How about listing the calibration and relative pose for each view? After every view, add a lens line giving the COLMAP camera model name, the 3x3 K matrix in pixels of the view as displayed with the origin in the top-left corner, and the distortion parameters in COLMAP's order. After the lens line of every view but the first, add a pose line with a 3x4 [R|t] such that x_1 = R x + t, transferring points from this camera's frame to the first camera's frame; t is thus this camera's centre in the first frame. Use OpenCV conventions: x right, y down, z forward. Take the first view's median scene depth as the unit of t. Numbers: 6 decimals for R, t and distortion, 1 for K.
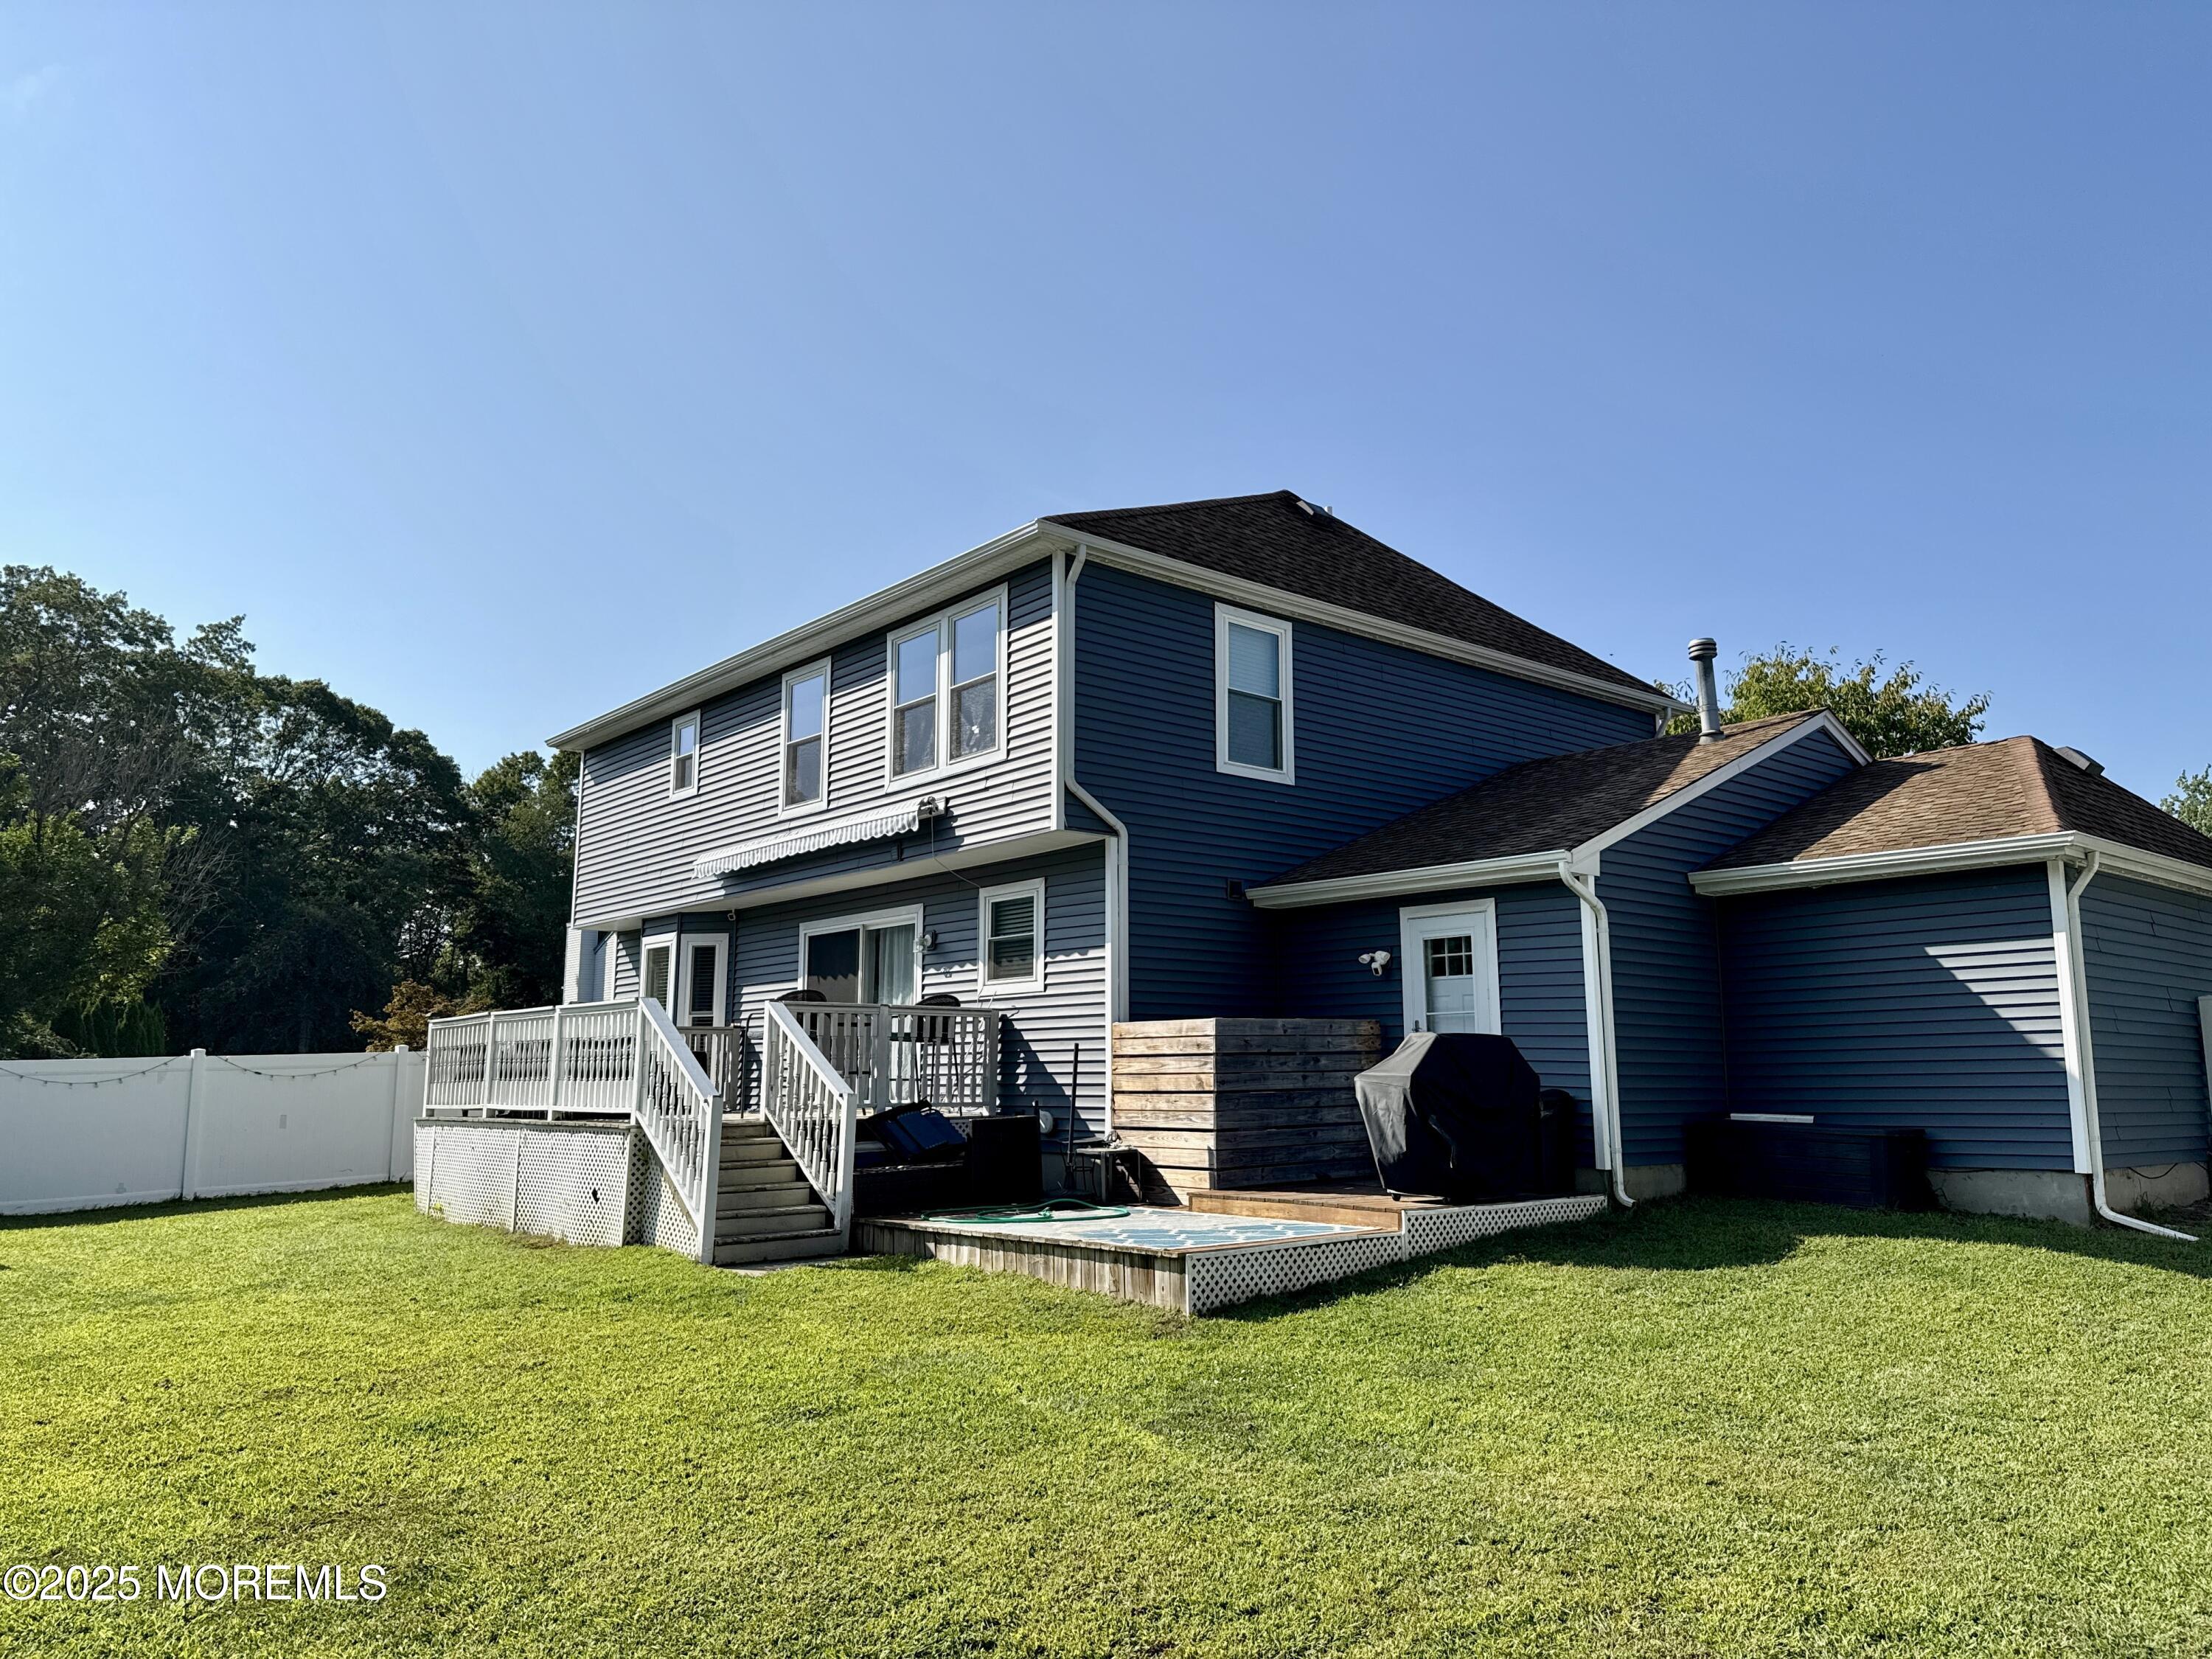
lens RADIAL K [[1552.9, 0, 1130.8], [0, 1552.9, 816.3], [0, 0, 1]] dist [0.060347, -0.059577]
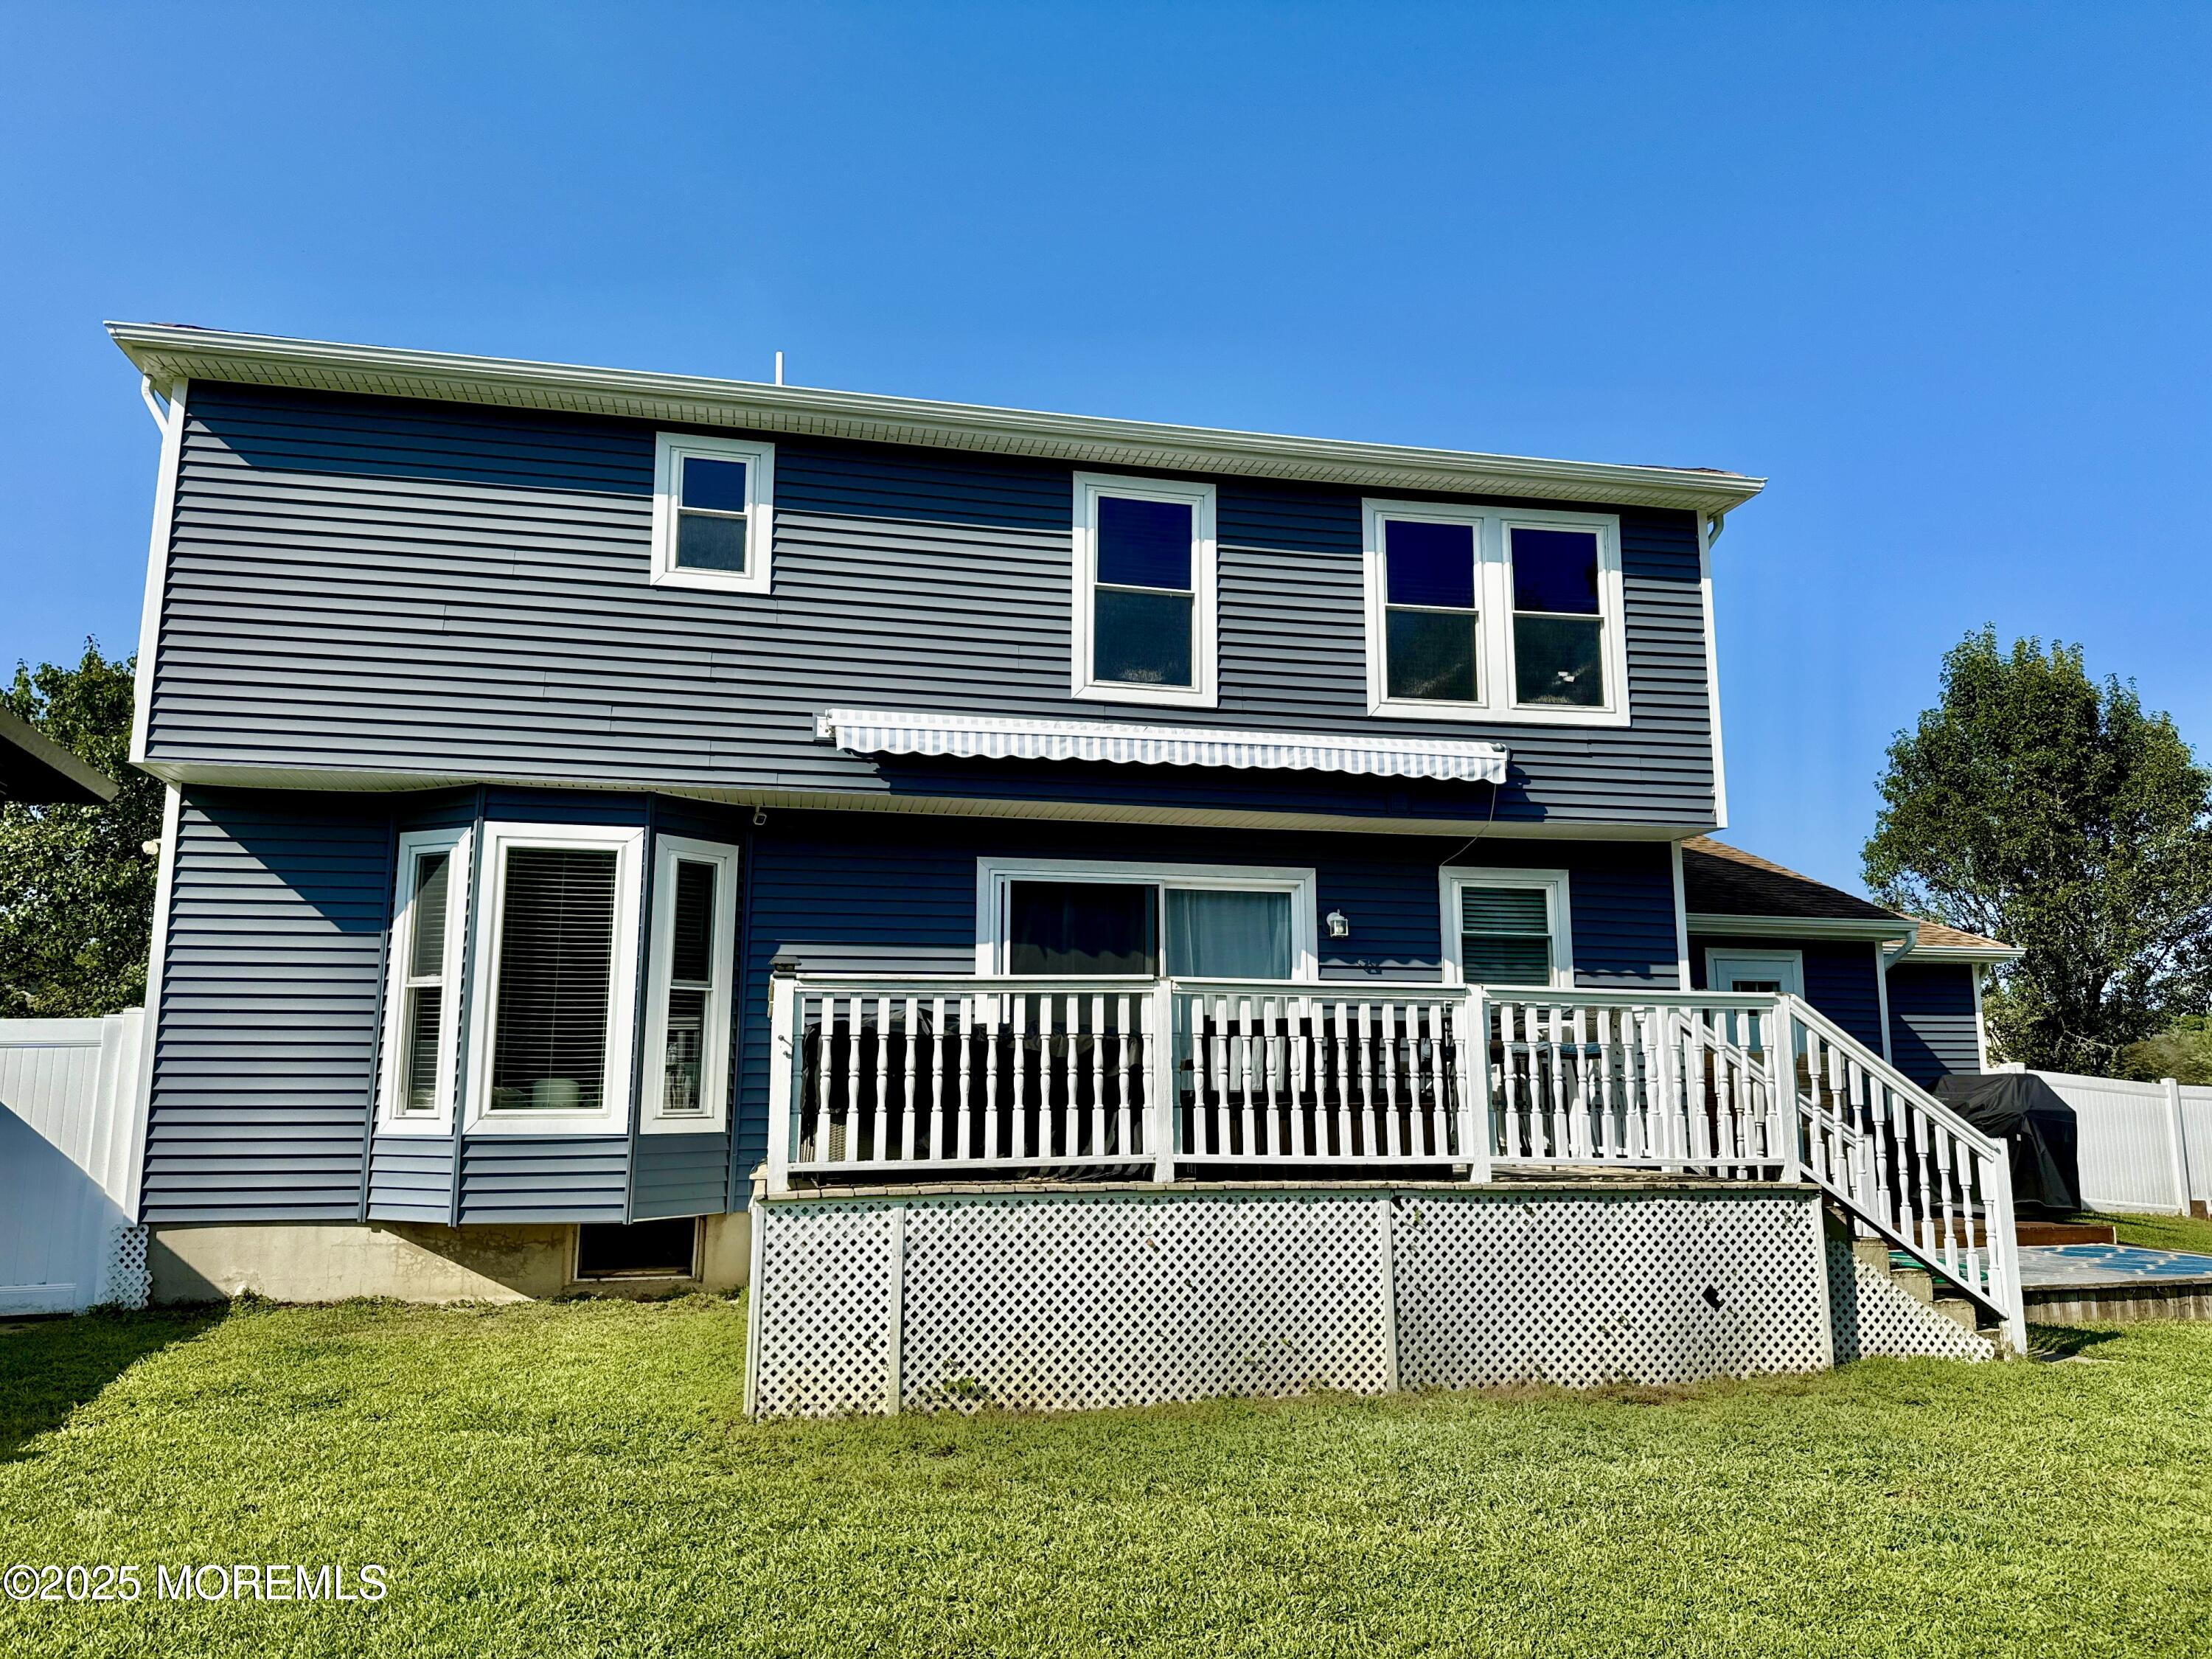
lens RADIAL K [[1552.9, 0, 1114.2], [0, 1552.9, 845.0], [0, 0, 1]] dist [0.060347, -0.059577]
pose [[0.470340, 0.143996, 0.870658, -0.954258], [-0.151604, 0.985115, -0.081027, 0.138367], [-0.869366, -0.093885, 0.485169, 0.850695]]
